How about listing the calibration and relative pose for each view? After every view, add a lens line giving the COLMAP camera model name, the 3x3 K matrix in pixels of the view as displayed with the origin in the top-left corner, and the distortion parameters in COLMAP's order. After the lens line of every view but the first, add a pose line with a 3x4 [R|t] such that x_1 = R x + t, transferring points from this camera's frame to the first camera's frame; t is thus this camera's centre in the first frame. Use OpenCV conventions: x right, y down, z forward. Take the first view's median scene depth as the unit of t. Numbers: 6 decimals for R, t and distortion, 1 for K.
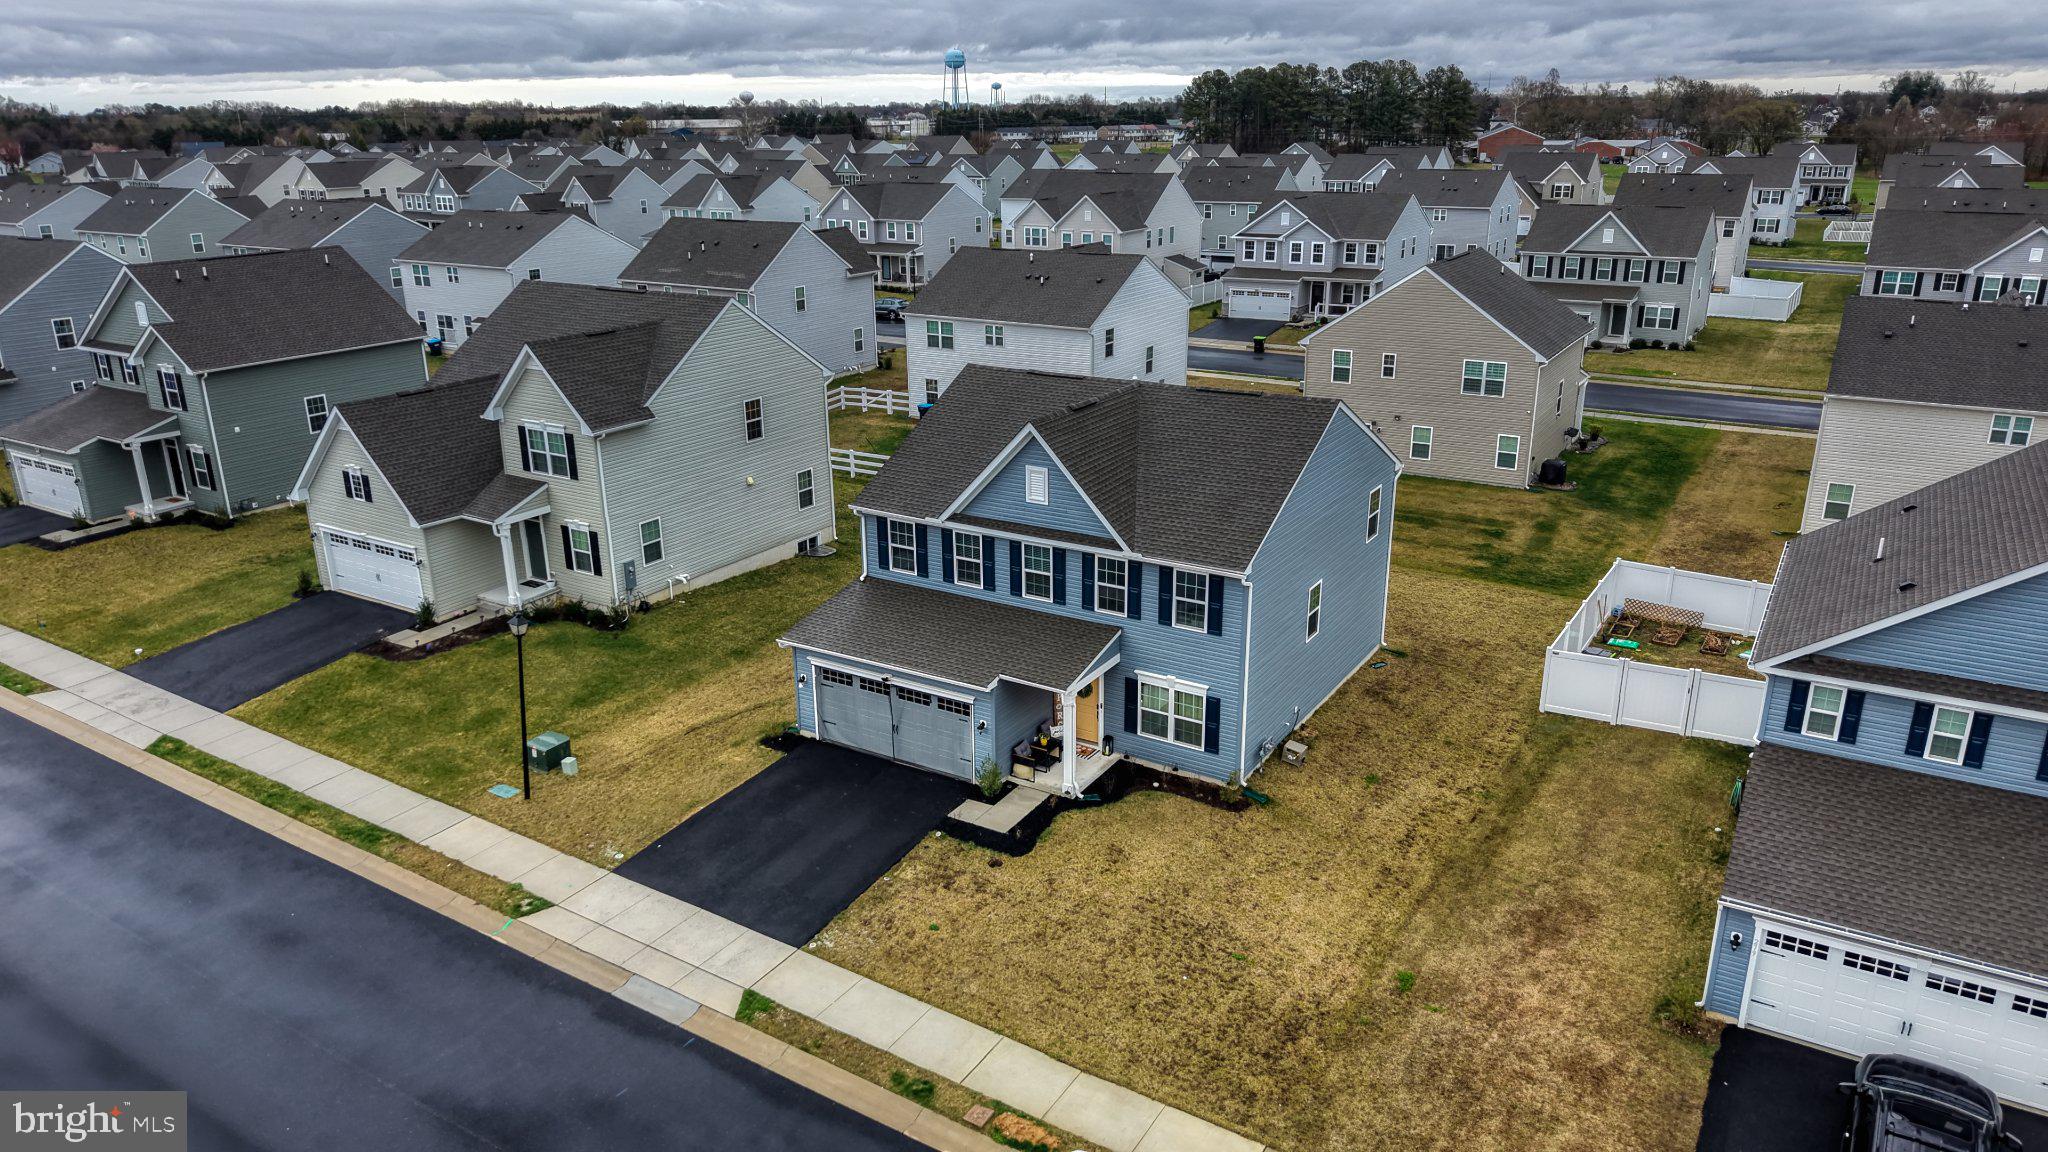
lens RADIAL K [[1372.3, 0, 1024.0], [0, 1372.3, 576.0], [0, 0, 1]] dist [0.076825, -0.114160]
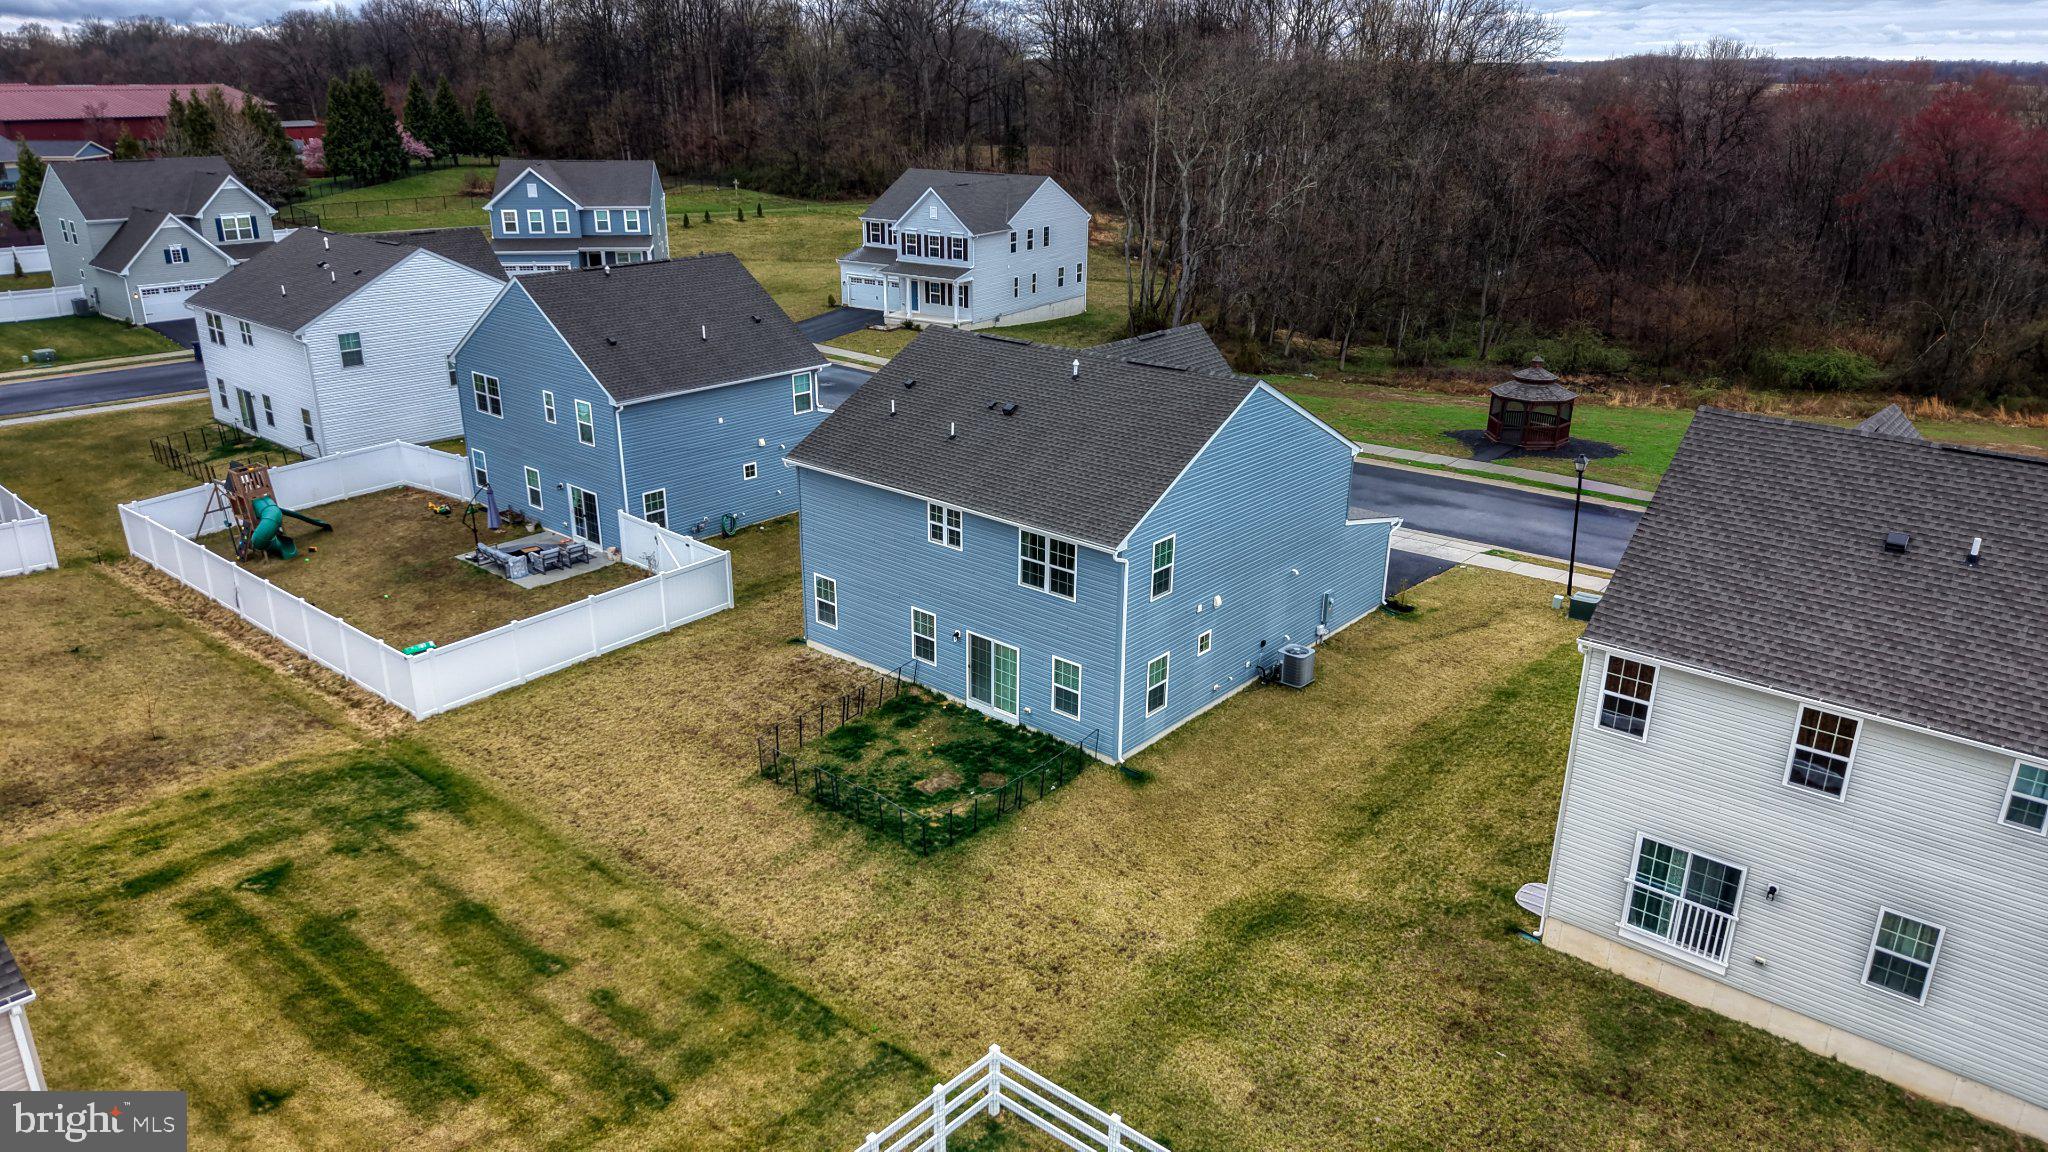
lens RADIAL K [[1372.3, 0, 1024.0], [0, 1372.3, 576.0], [0, 0, 1]] dist [0.076825, -0.114160]
pose [[-0.990190, -0.042692, 0.133043, -0.017329], [0.049665, 0.782458, 0.620719, -0.685346], [-0.130601, 0.621238, -0.772662, 2.043406]]
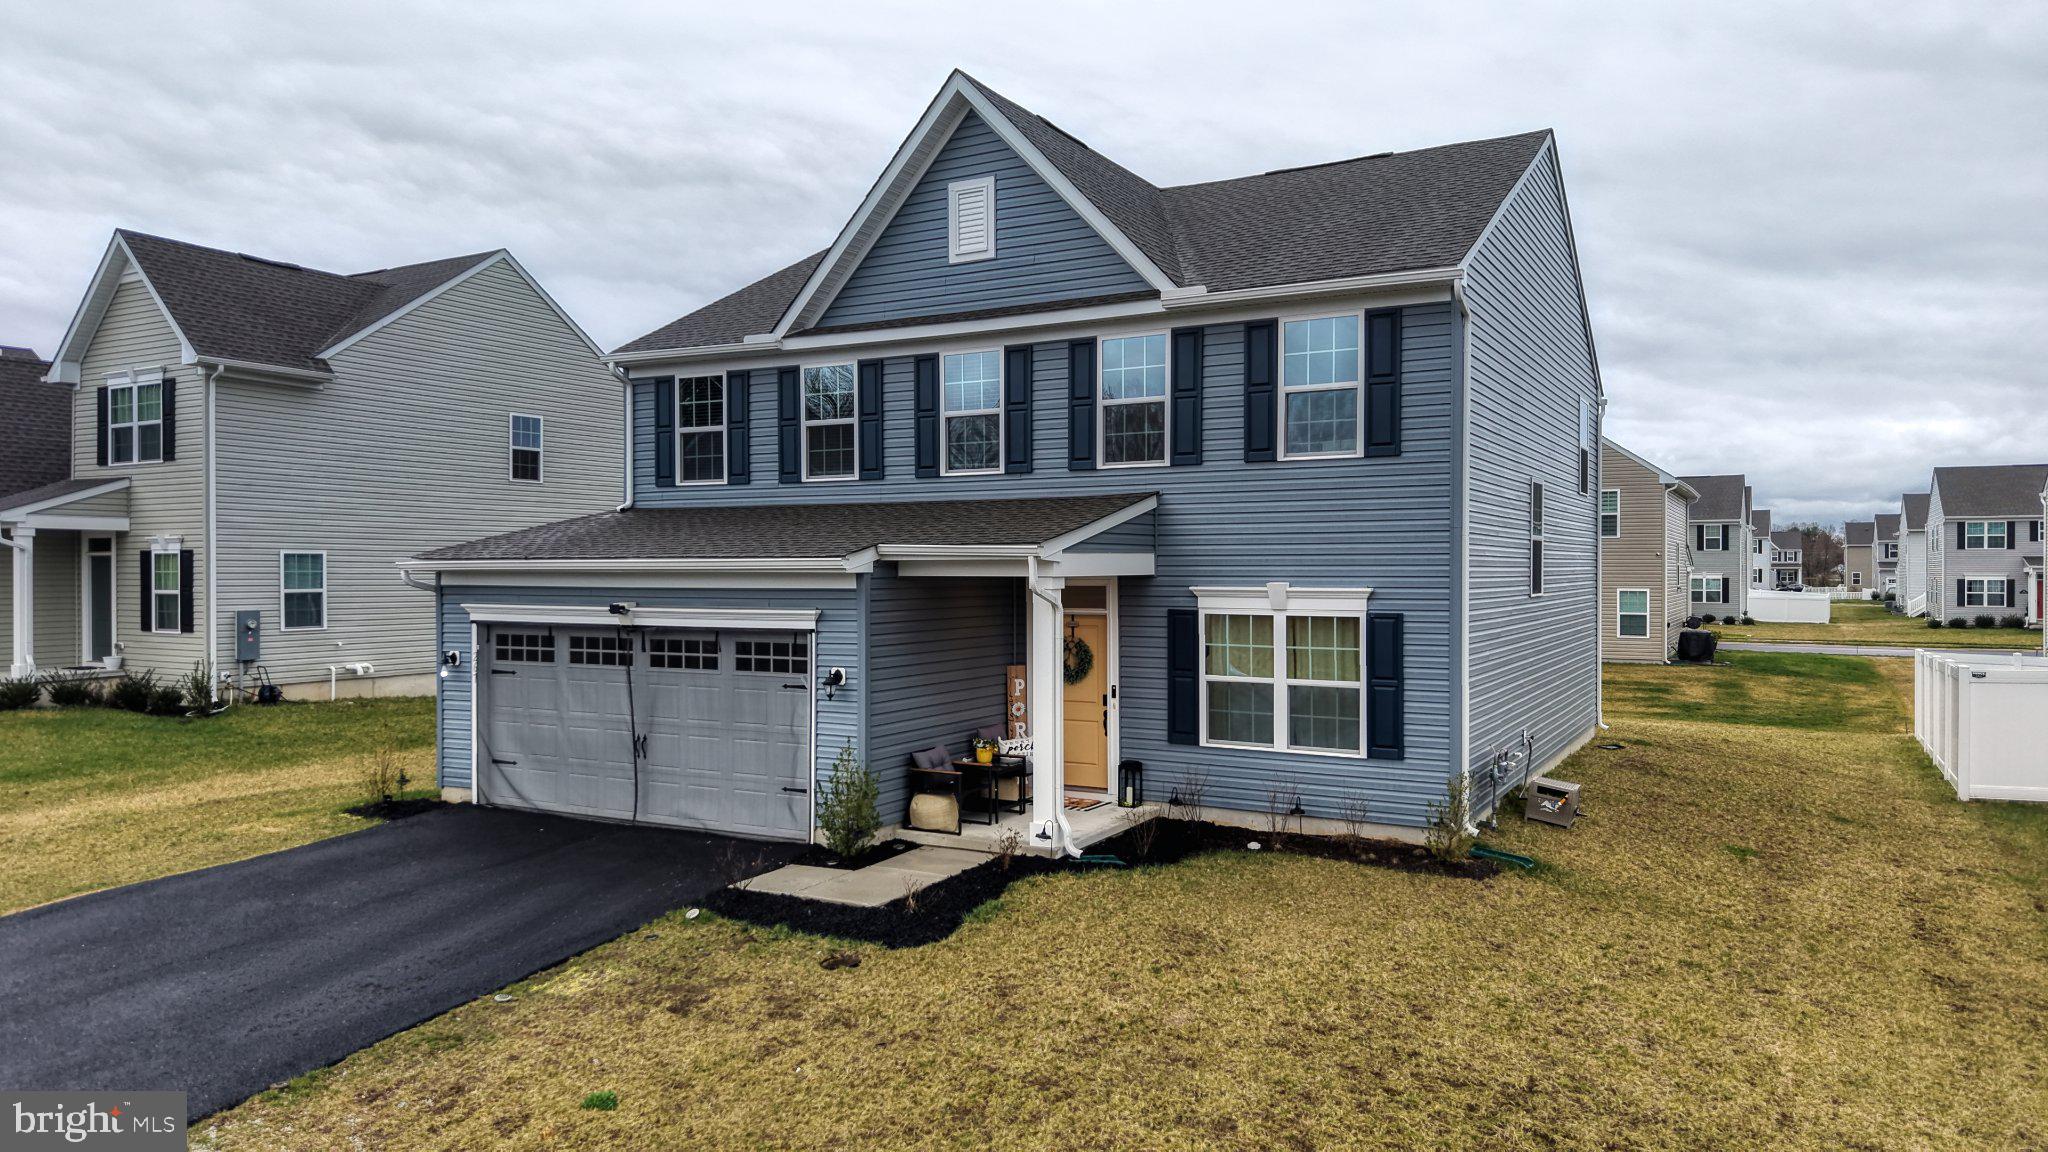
lens RADIAL K [[1381.5, 0, 1029.5], [0, 1381.5, 571.7], [0, 0, 1]] dist [0.002454, -0.003945]
pose [[0.998896, 0.010624, 0.045753, 0.008437], [0.004733, 0.946365, -0.323066, 0.203081], [-0.046731, 0.322926, 0.945270, 0.571471]]
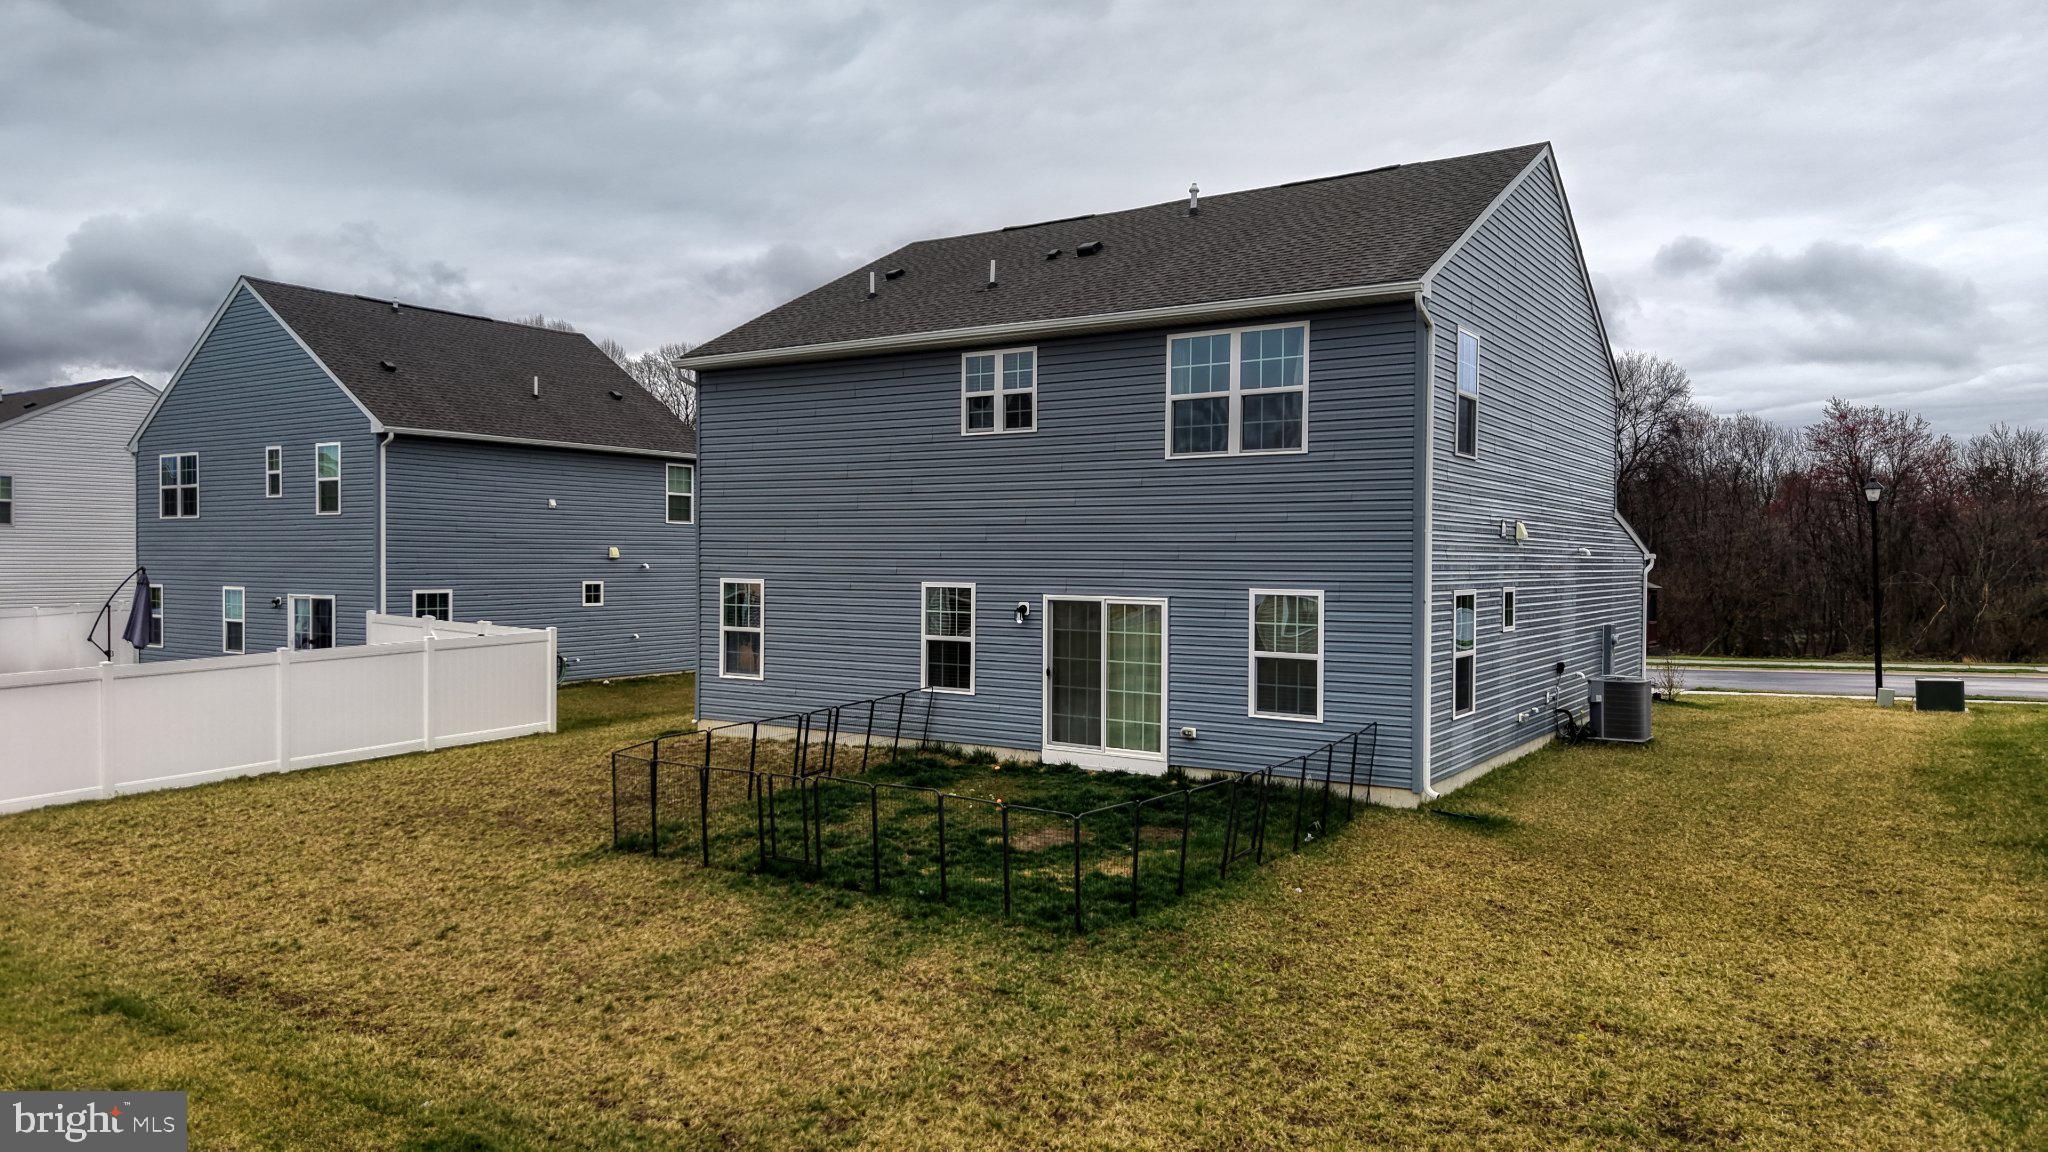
lens RADIAL K [[1386.3, 0, 1024.0], [0, 1386.3, 576.0], [0, 0, 1]] dist [-0.008403, 0.058944]
pose [[-0.999769, 0.007973, 0.019935, 0.154332], [0.014153, 0.942949, 0.332637, -0.206239], [-0.016146, 0.332843, -0.942844, 1.771325]]
